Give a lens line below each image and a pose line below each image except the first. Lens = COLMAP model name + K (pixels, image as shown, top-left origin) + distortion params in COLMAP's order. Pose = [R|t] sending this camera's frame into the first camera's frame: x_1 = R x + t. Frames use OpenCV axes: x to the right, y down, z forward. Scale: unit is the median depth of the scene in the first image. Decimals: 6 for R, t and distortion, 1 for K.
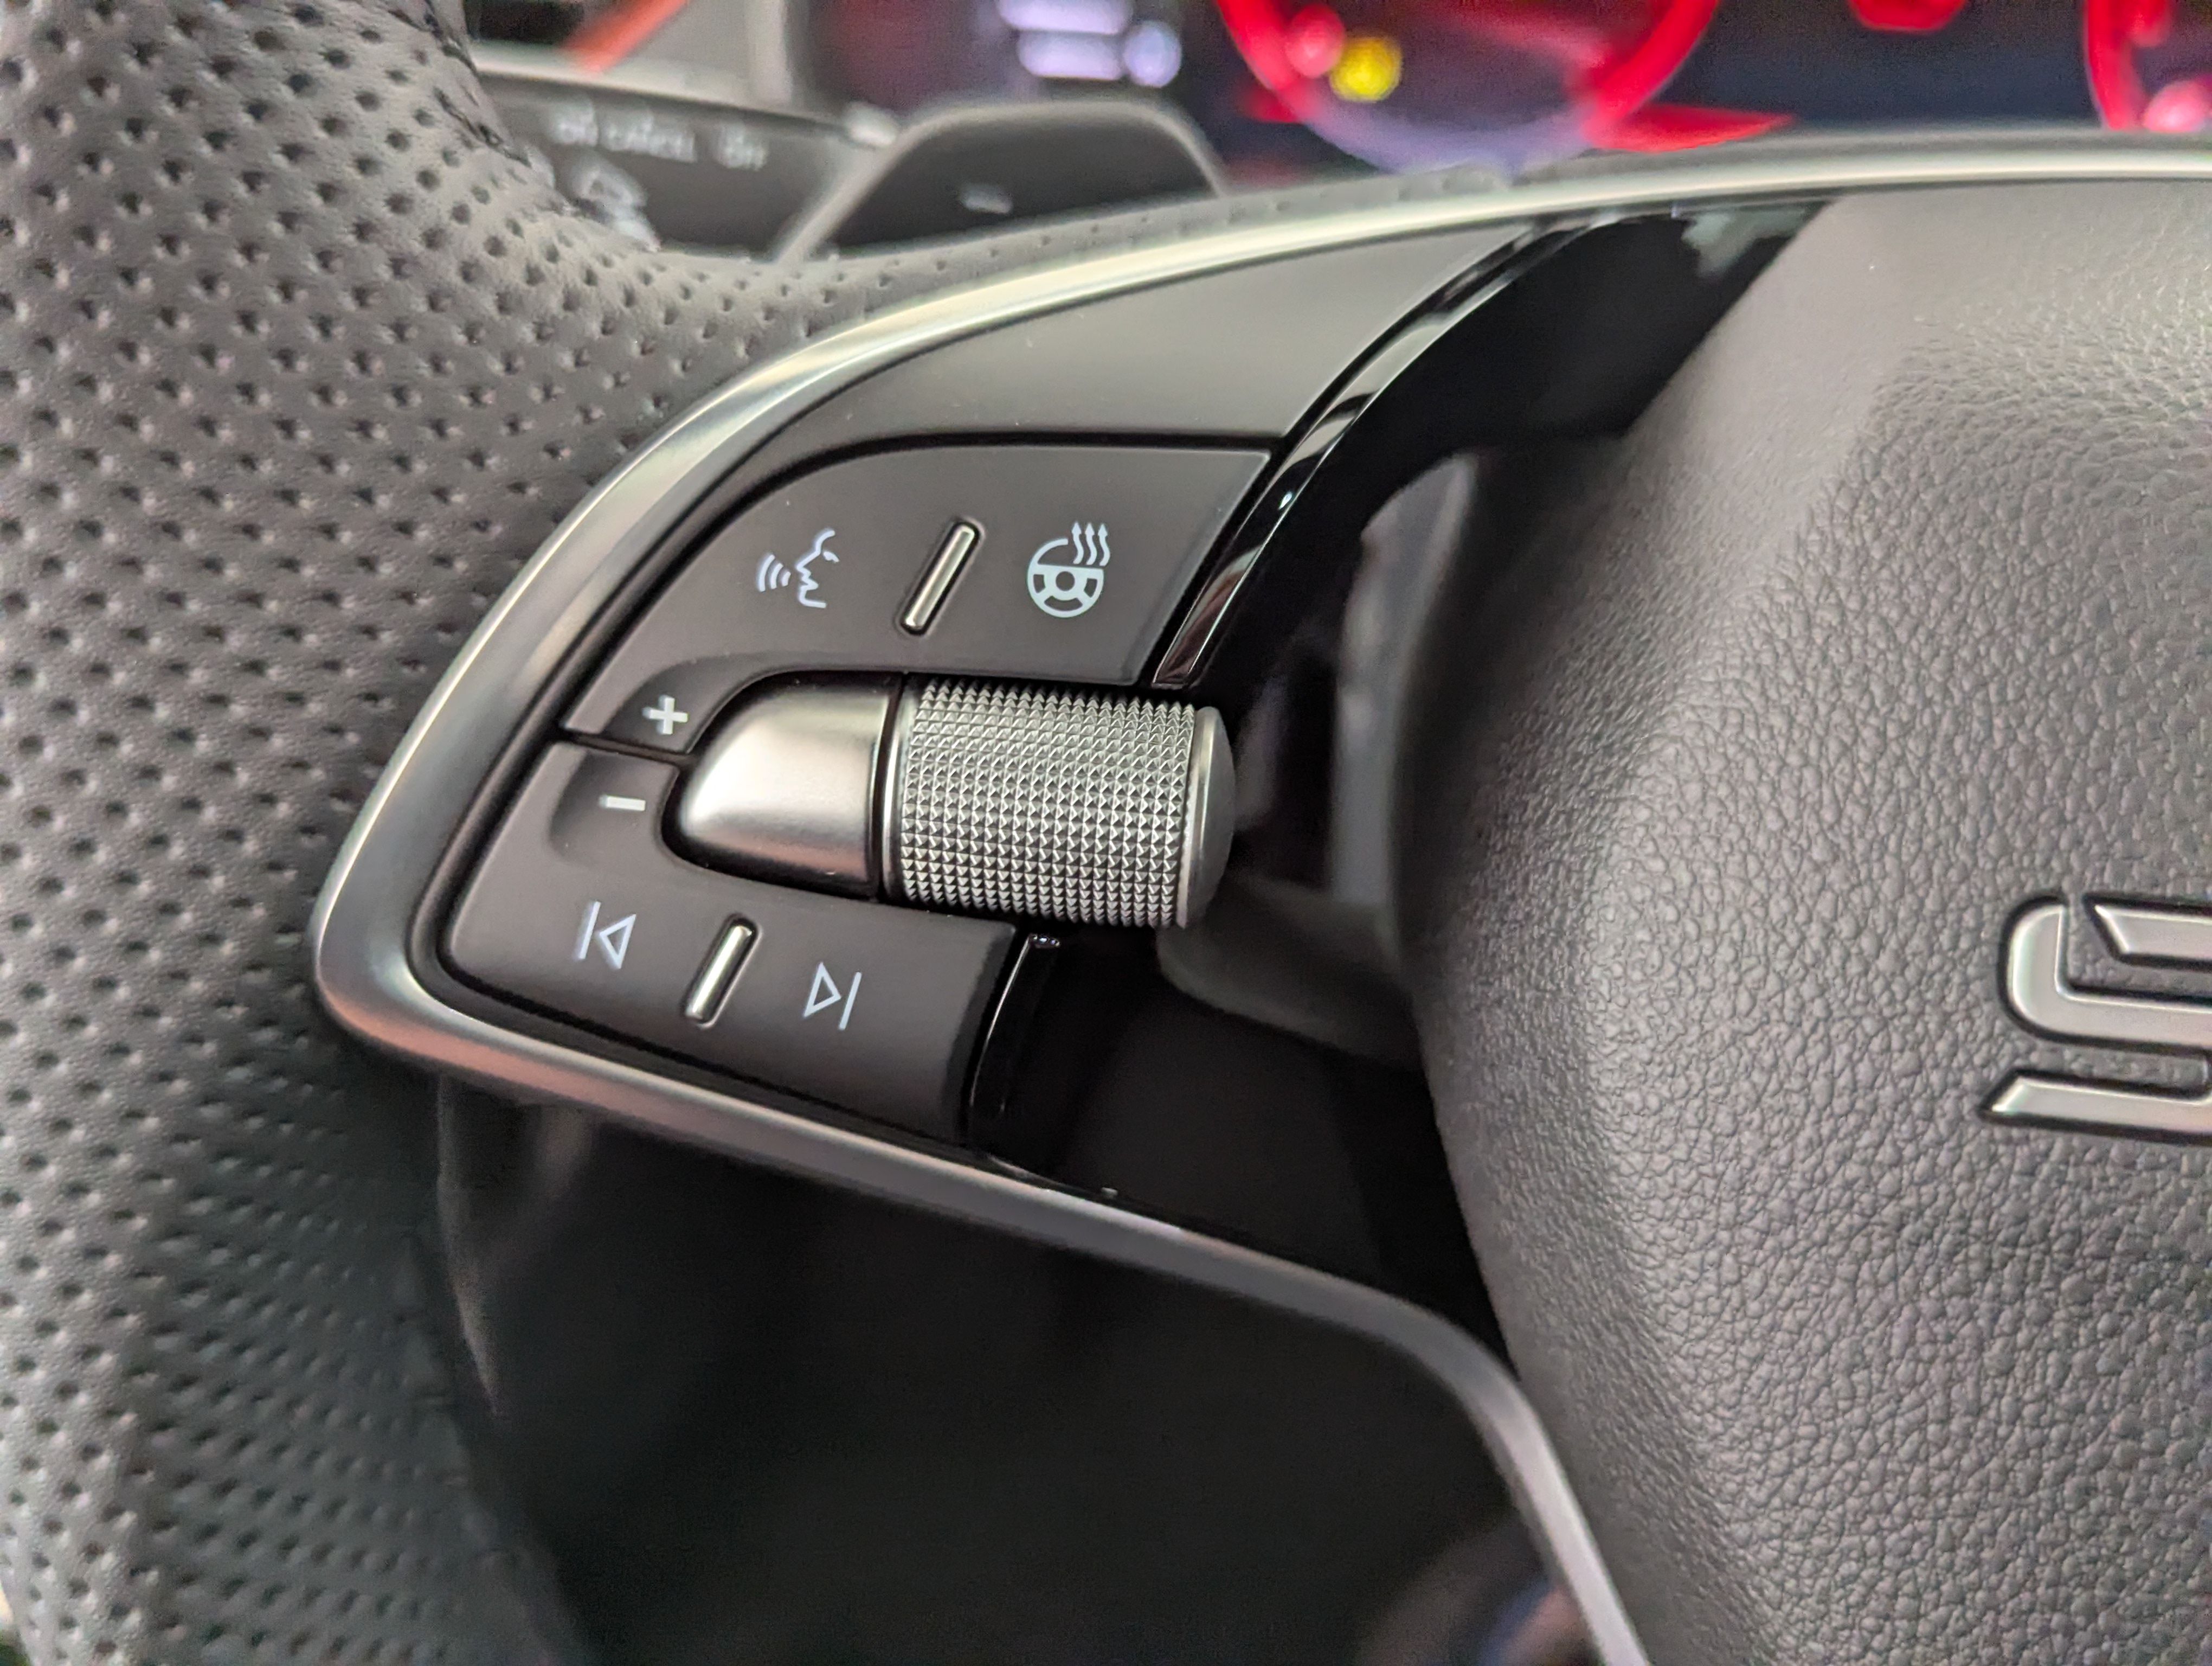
lens RADIAL K [[2328.0, 0, 1113.9], [0, 2328.0, 821.4], [0, 0, 1]] dist [-0.052893, 0.000000]
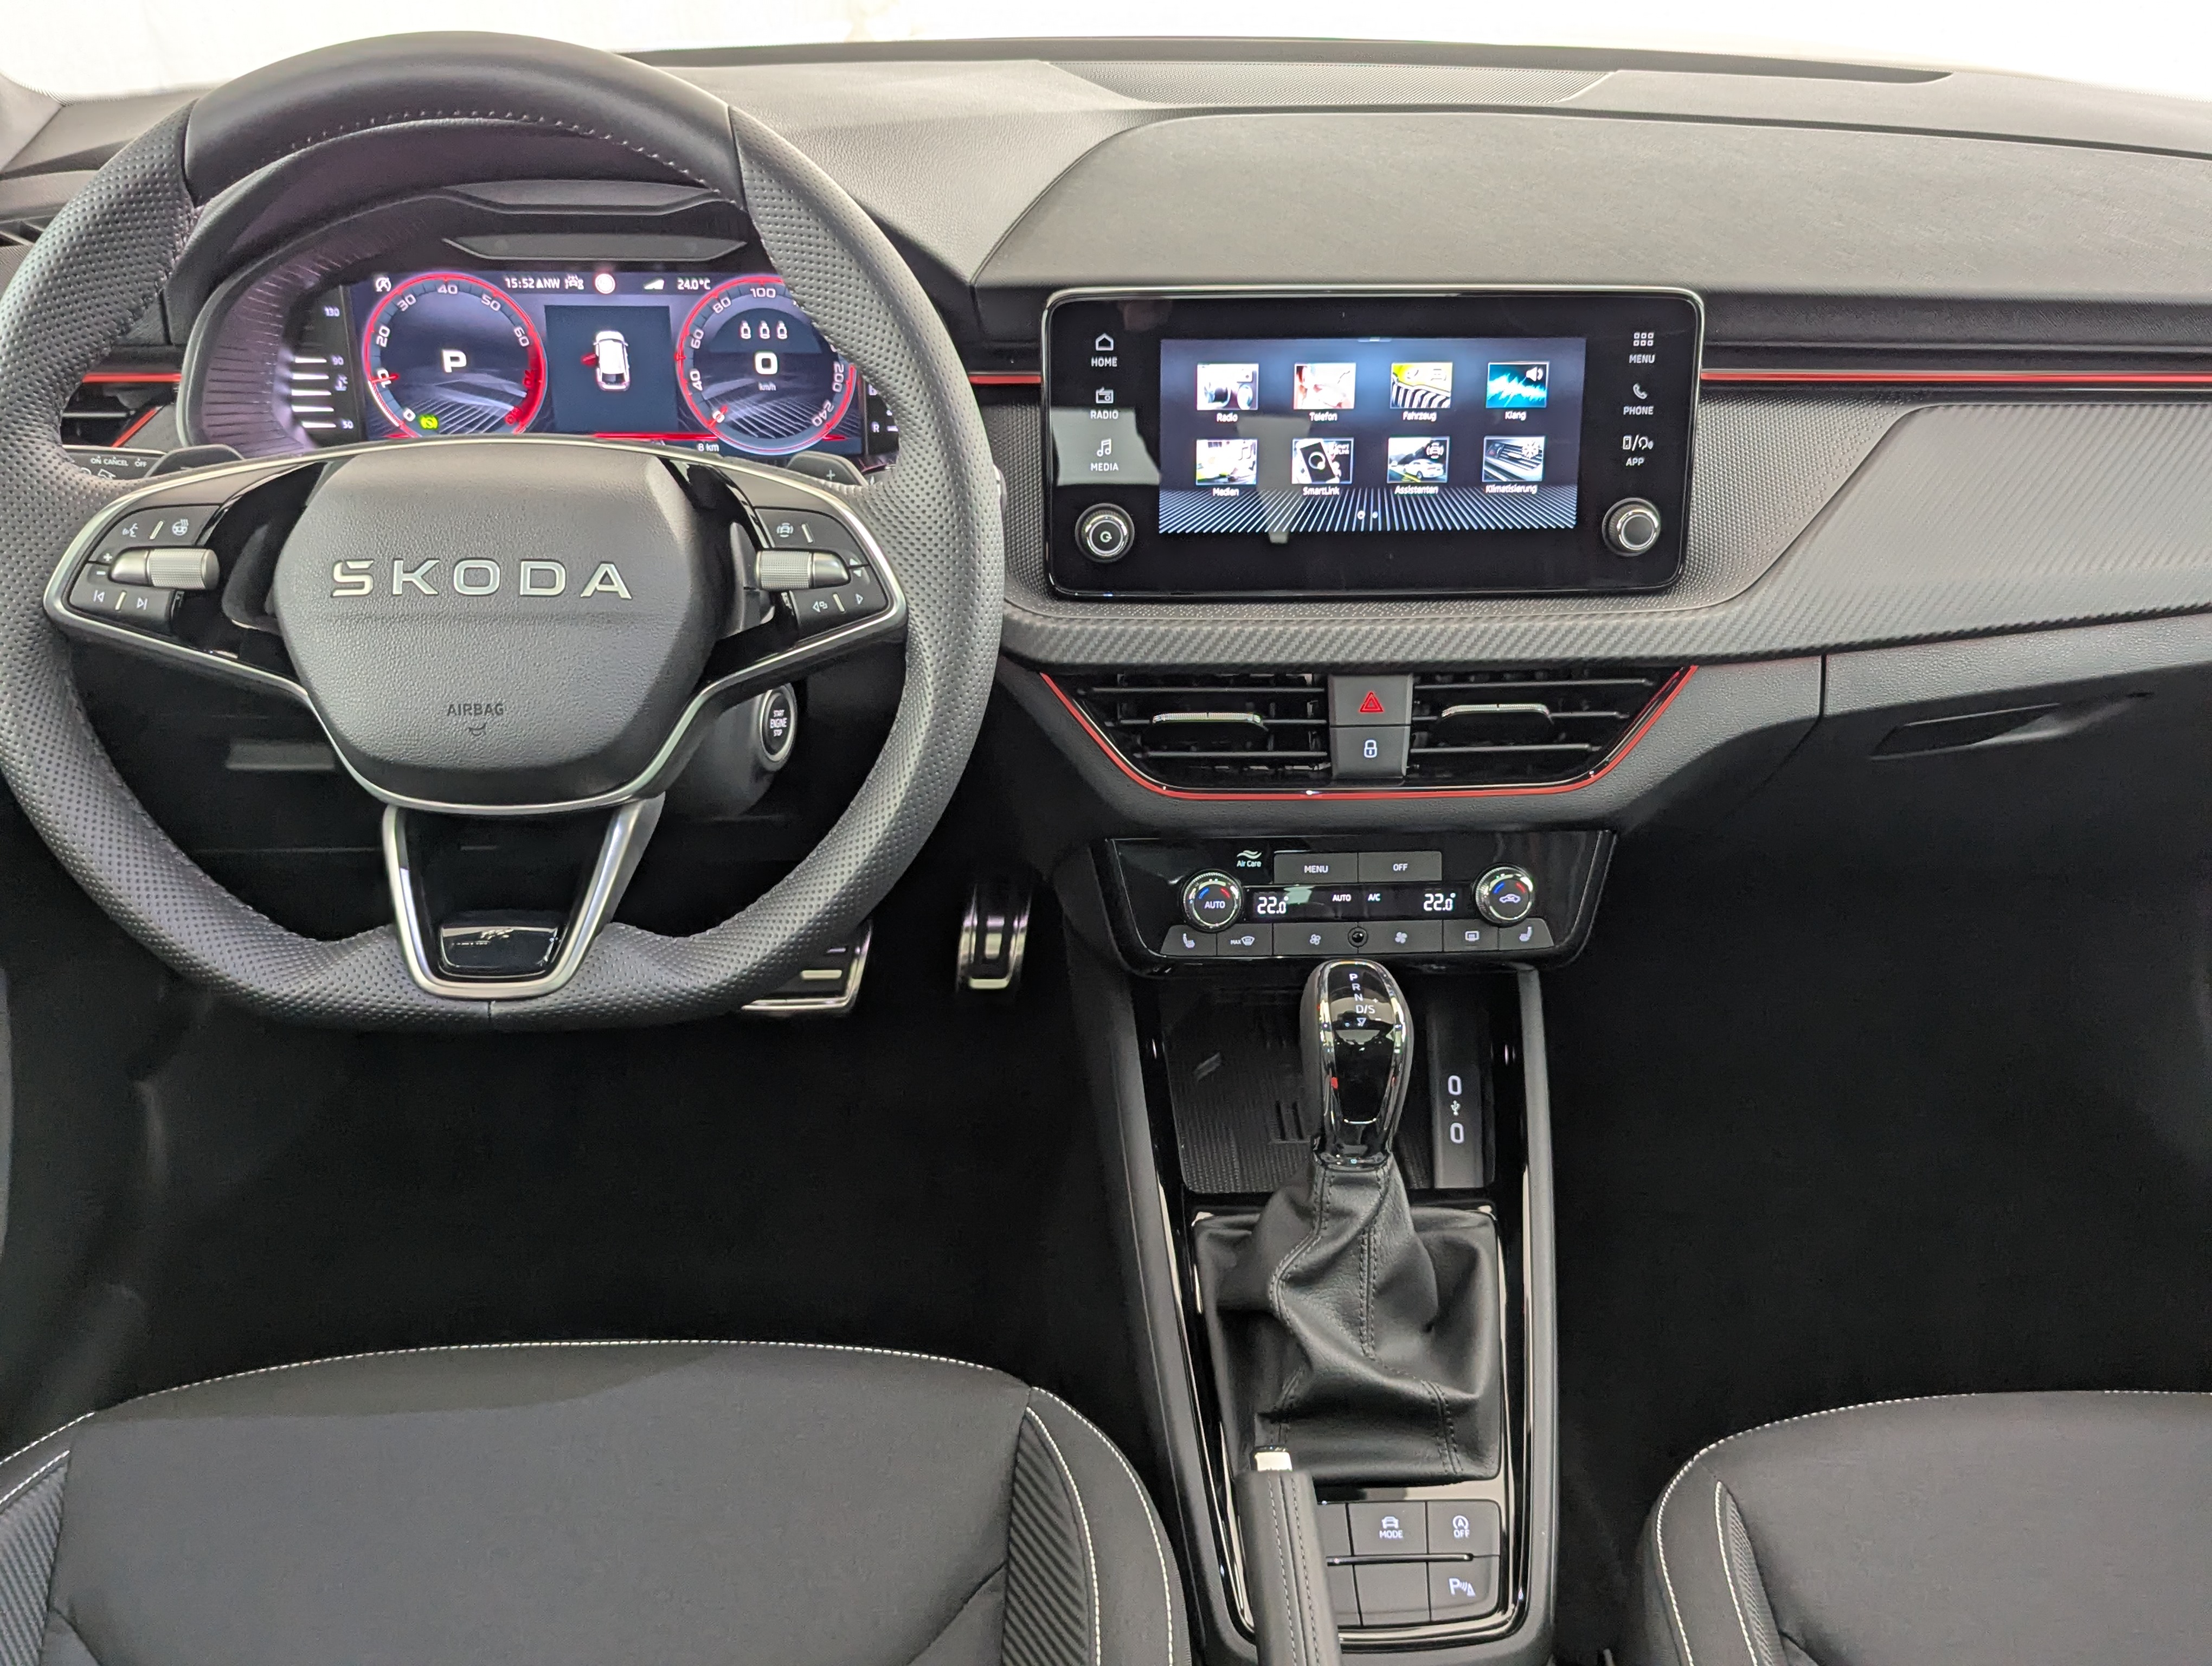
lens RADIAL K [[2164.9, 0, 1113.8], [0, 2164.9, 812.8], [0, 0, 1]] dist [0.027431, 0.000000]
pose [[0.985511, -0.096030, 0.139812, 1.433704], [0.112446, 0.987017, -0.114684, 1.463629], [-0.126984, 0.128743, 0.983514, -4.490514]]
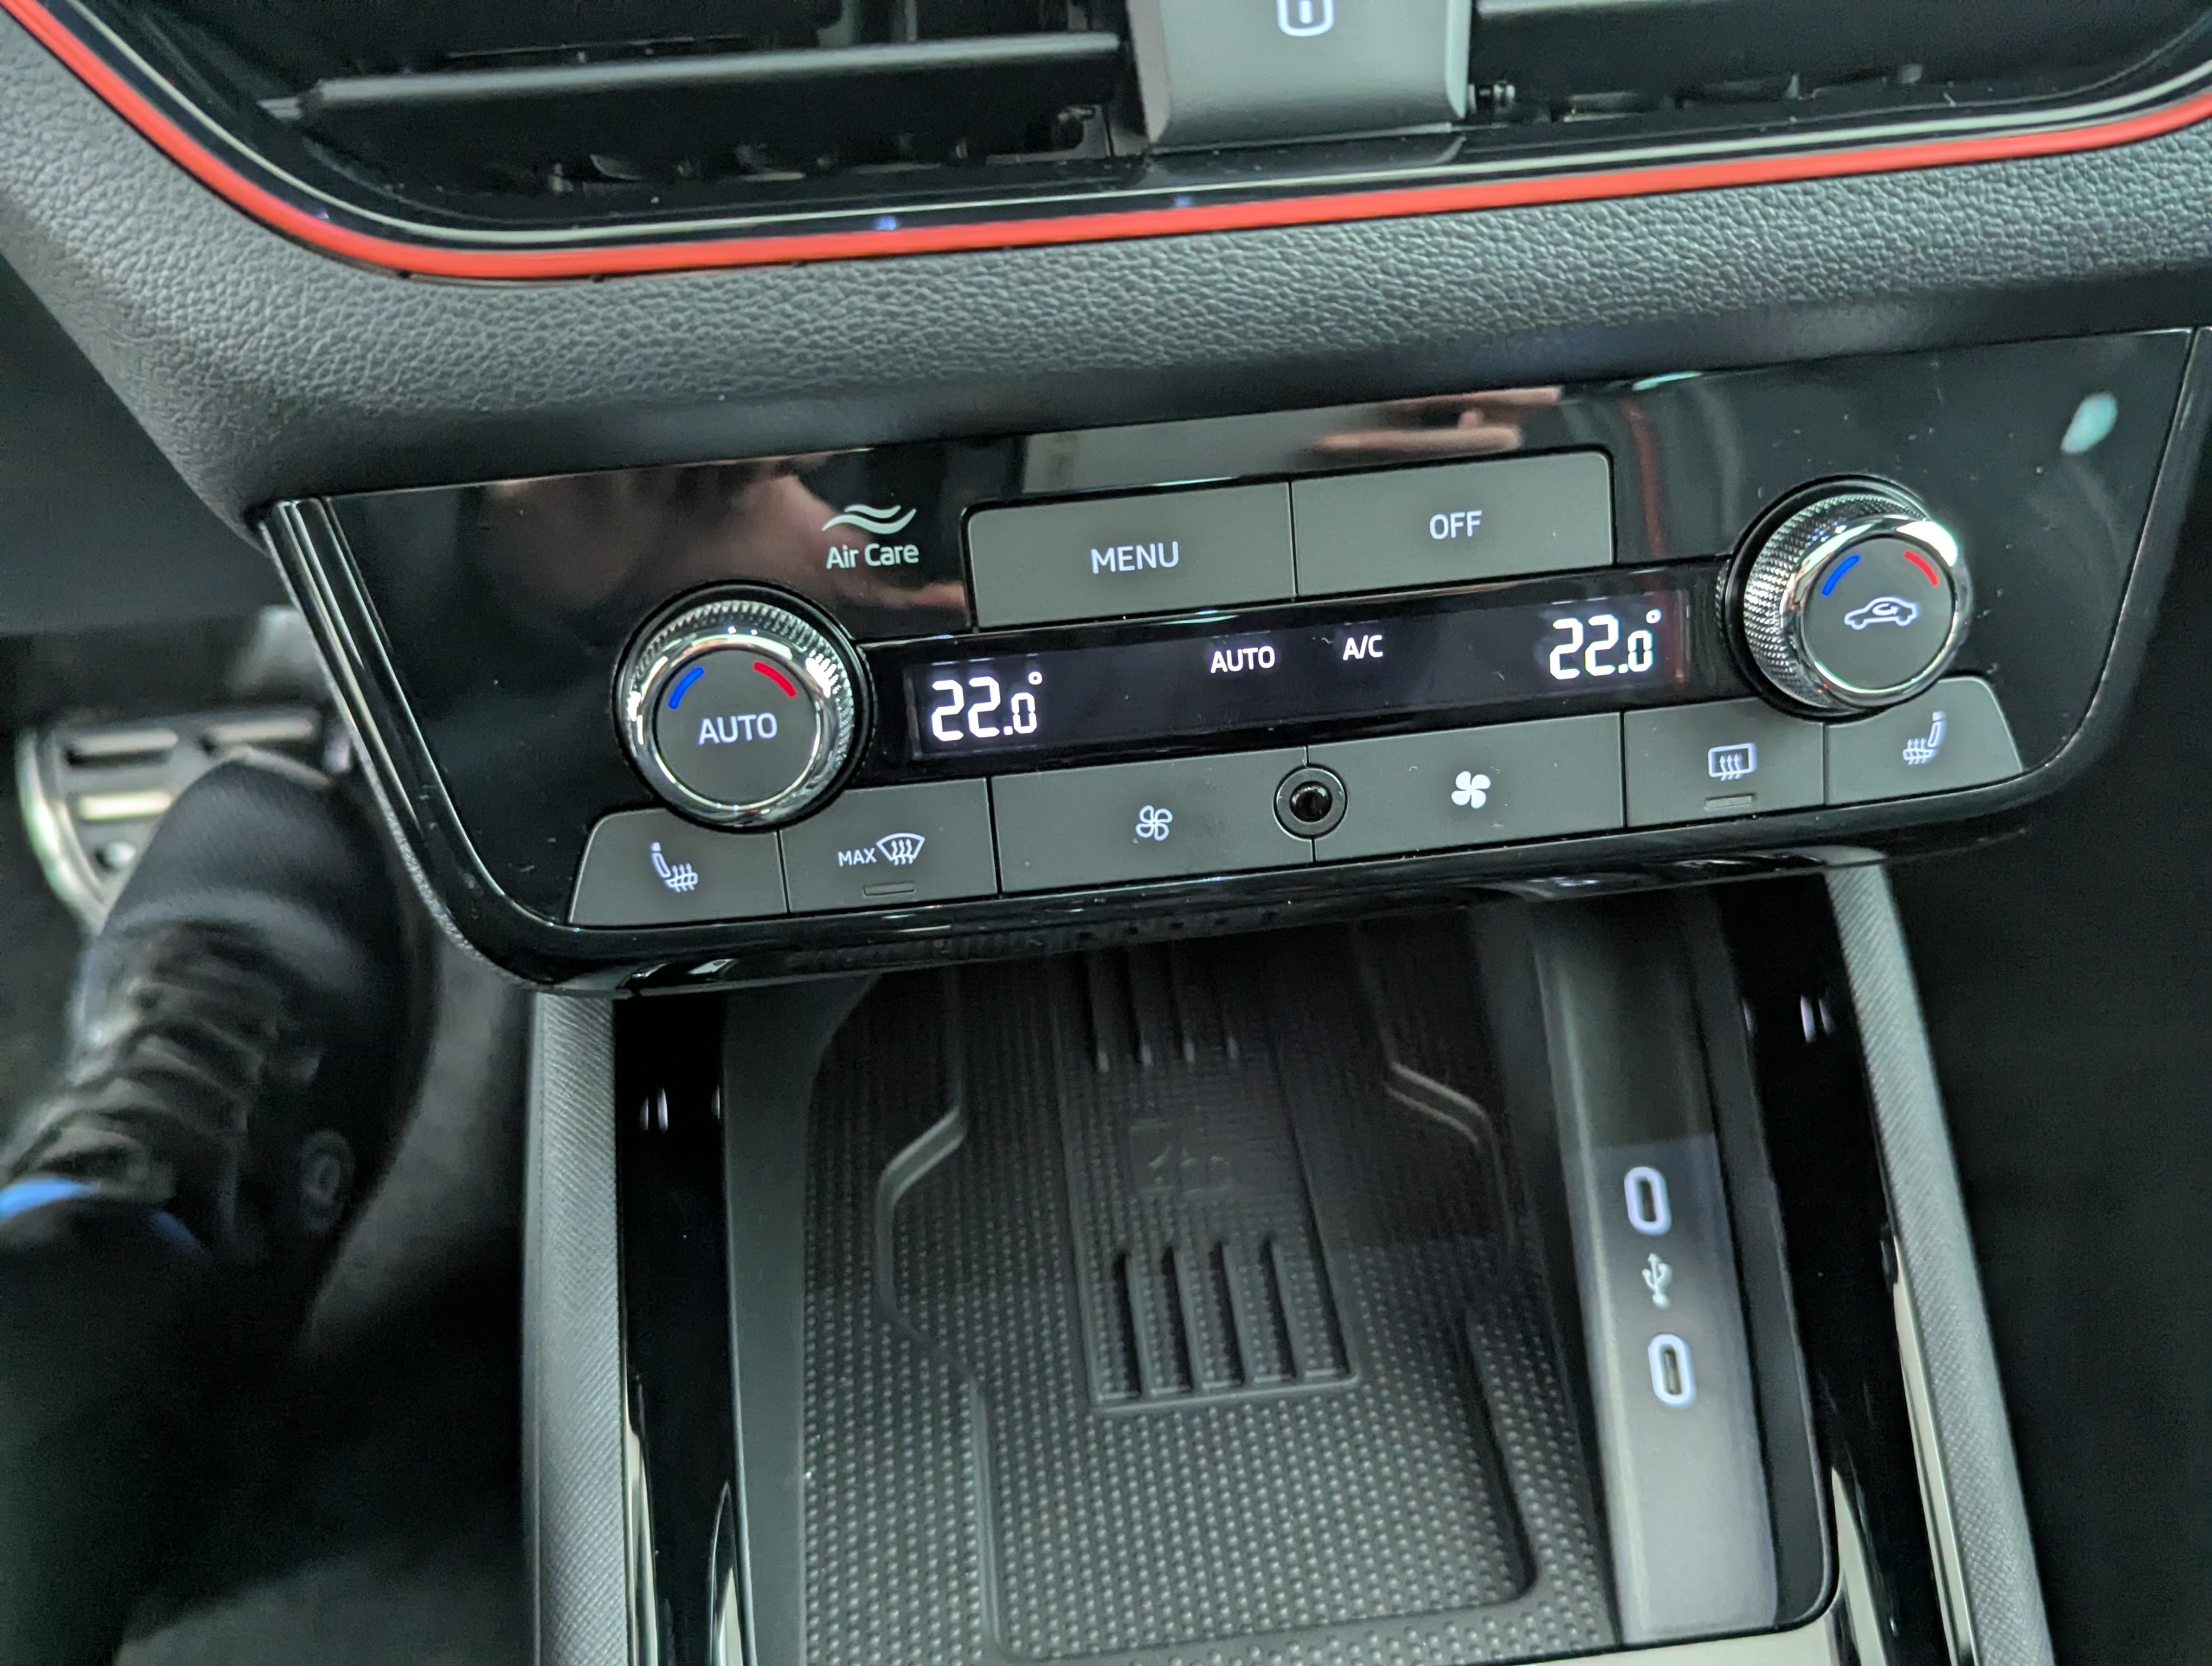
lens RADIAL K [[2164.9, 0, 1121.8], [0, 2164.9, 840.3], [0, 0, 1]] dist [0.027431, 0.000000]
pose [[0.974311, -0.188267, 0.123588, 2.769184], [0.187180, 0.982113, 0.020459, 1.105991], [-0.125229, 0.003200, 0.992123, 0.564207]]
